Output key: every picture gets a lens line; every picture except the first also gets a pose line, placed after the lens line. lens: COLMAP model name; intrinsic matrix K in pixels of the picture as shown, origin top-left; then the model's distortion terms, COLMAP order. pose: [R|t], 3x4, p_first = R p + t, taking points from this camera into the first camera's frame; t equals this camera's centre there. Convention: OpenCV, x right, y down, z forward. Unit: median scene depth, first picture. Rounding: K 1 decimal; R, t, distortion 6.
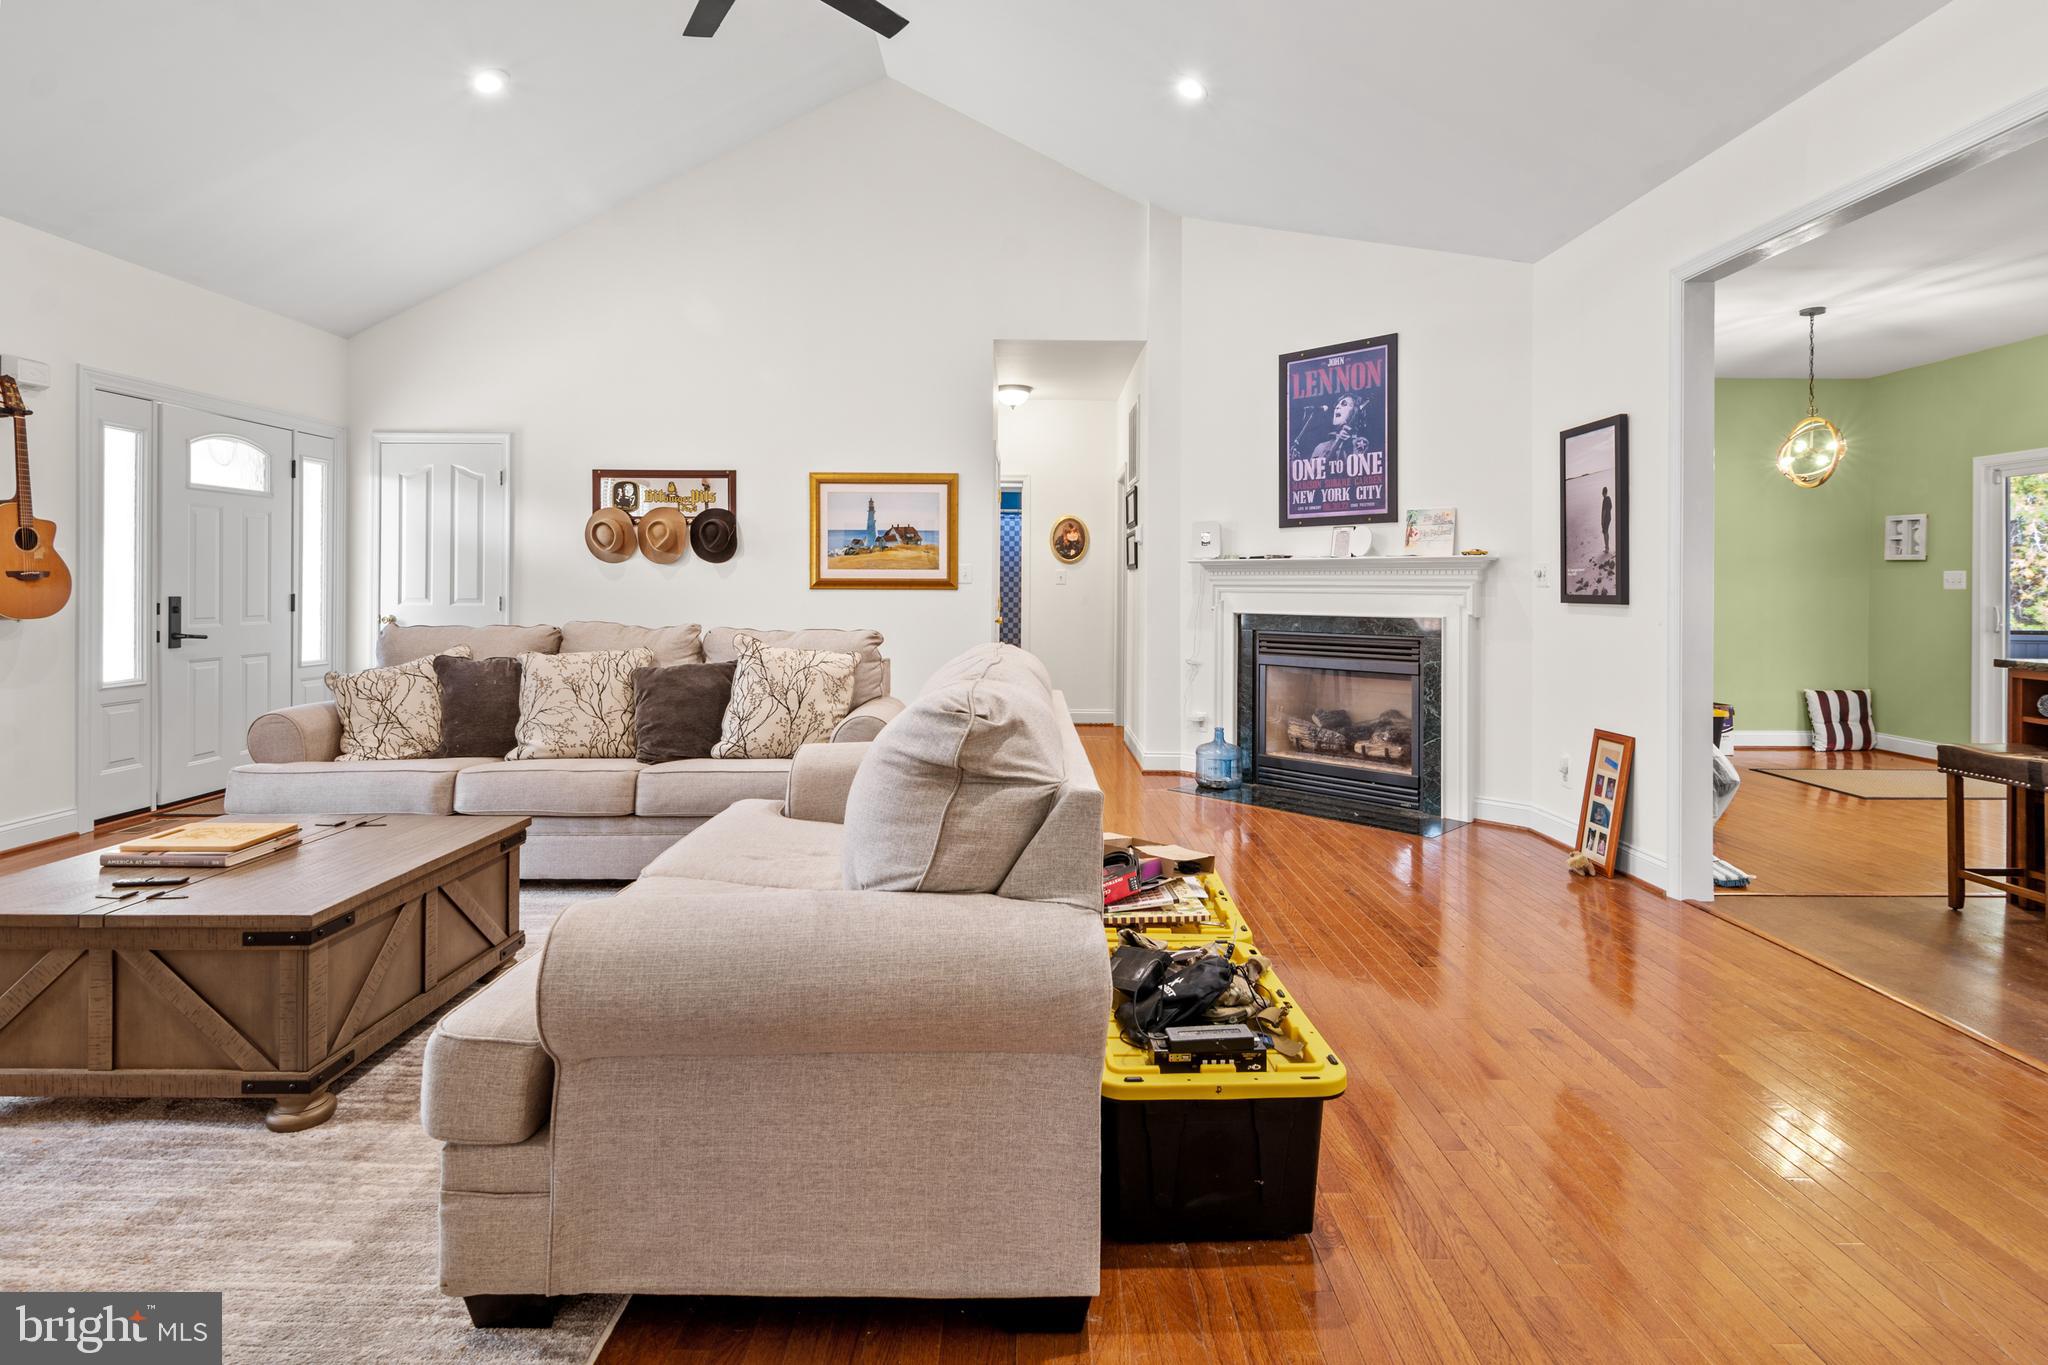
lens RADIAL K [[1012.1, 0, 1030.4], [0, 1012.1, 579.1], [0, 0, 1]] dist [0.001244, -0.000301]
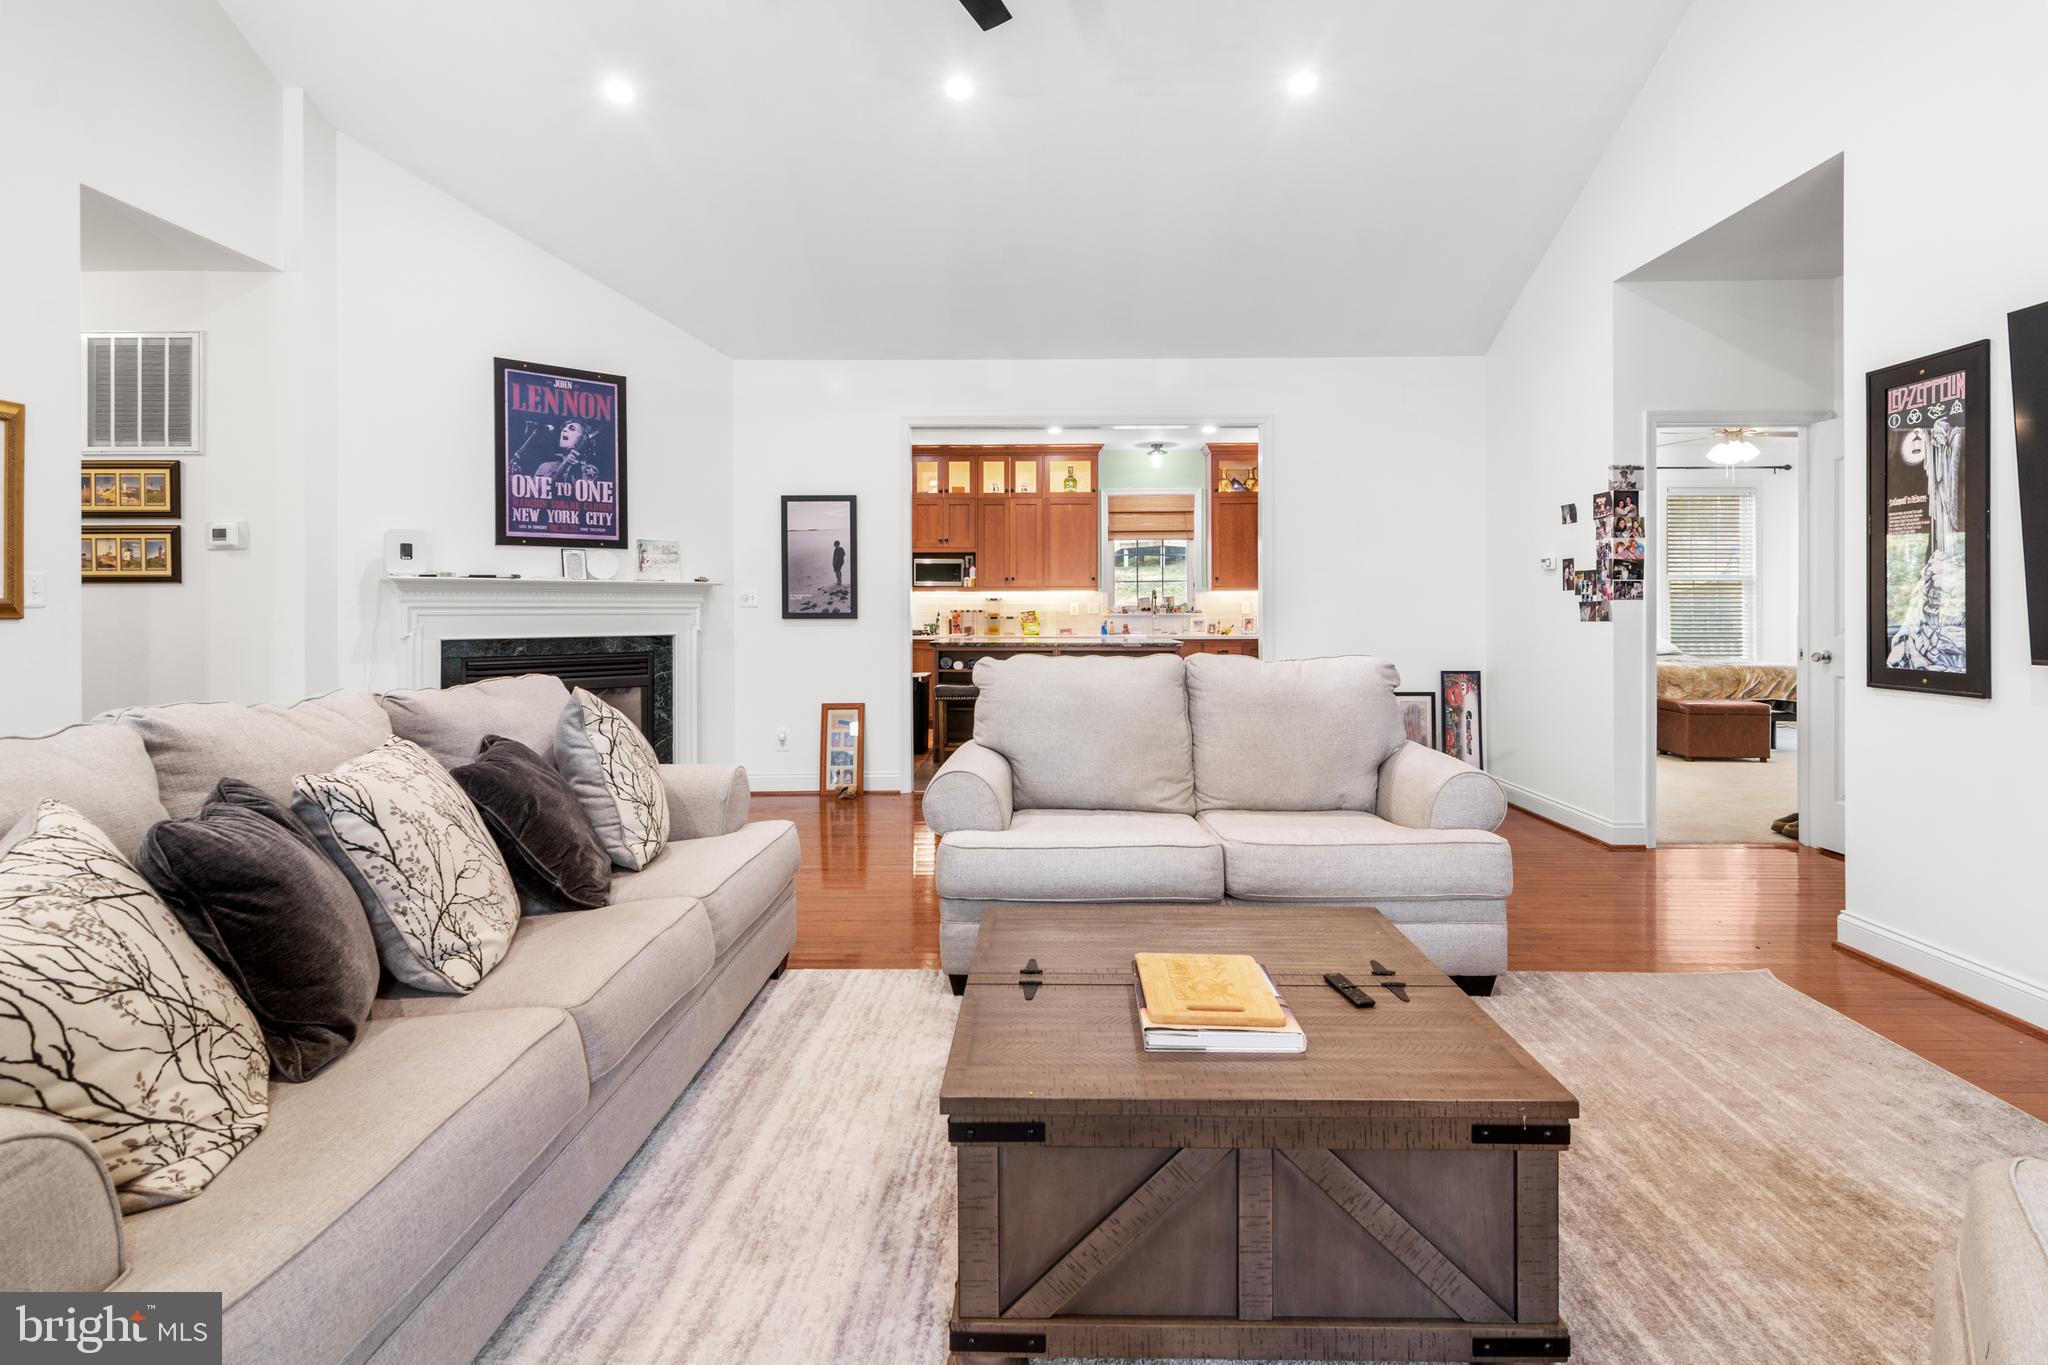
lens RADIAL K [[996.5, 0, 1027.8], [0, 996.5, 606.2], [0, 0, 1]] dist [-0.000937, -0.001445]
pose [[0.031267, -0.005094, 0.999498, -0.666334], [-0.006748, 0.999963, 0.005308, -0.002634], [-0.999488, -0.006910, 0.031231, 0.498677]]
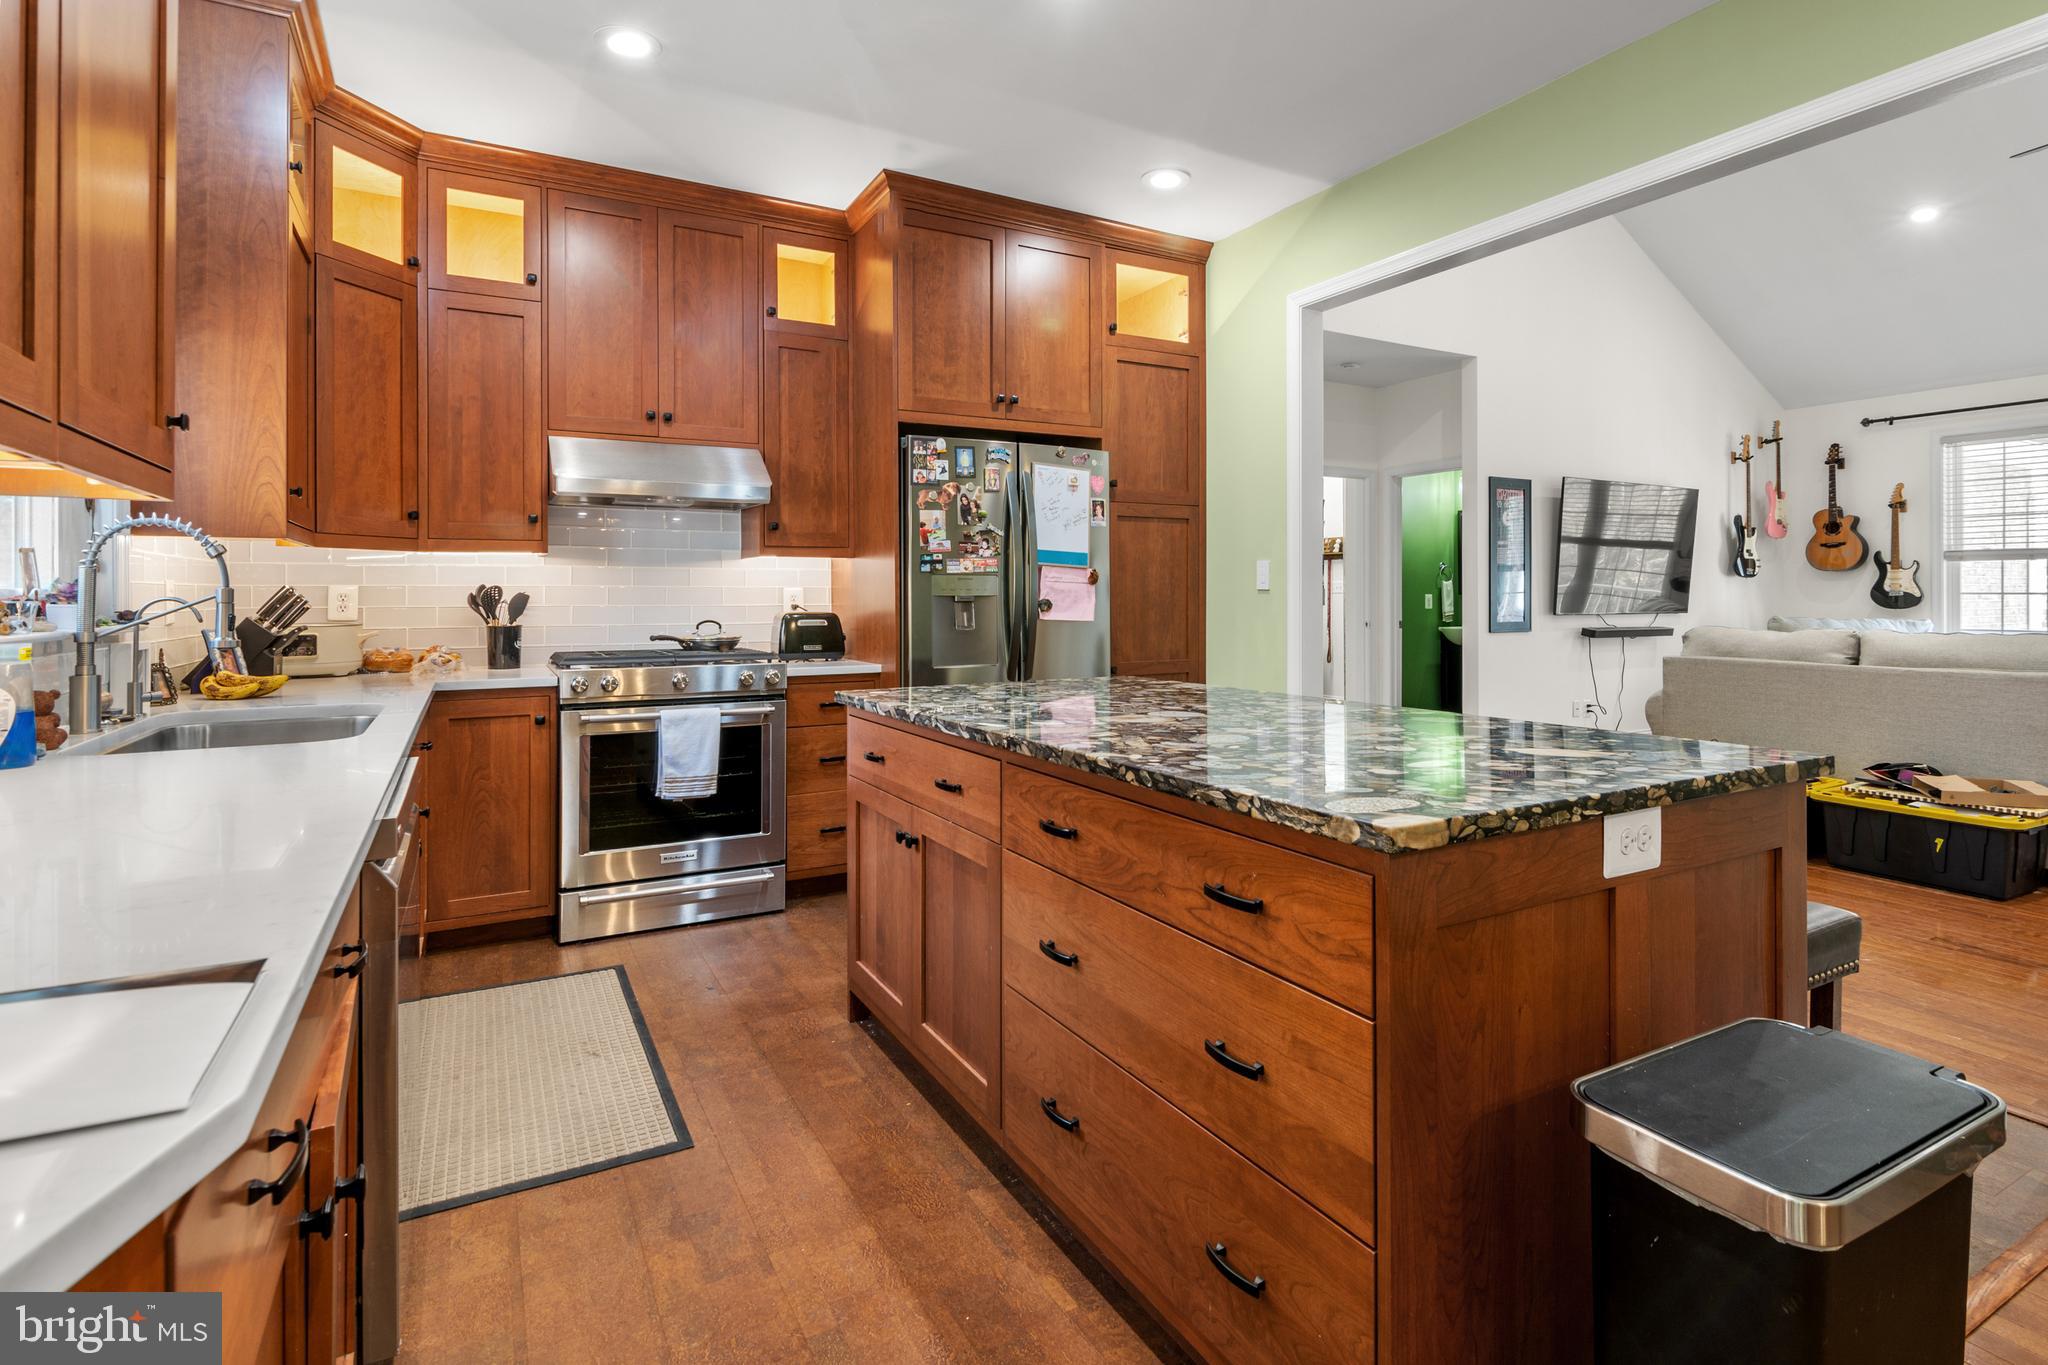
lens RADIAL K [[1003.1, 0, 1023.2], [0, 1003.1, 597.3], [0, 0, 1]] dist [0.001466, -0.001603]
pose [[-0.880756, -0.000968, -0.473569, 0.950785], [0.003306, 0.999961, -0.008192, 0.010183], [0.473558, -0.008781, -0.880719, 0.798084]]
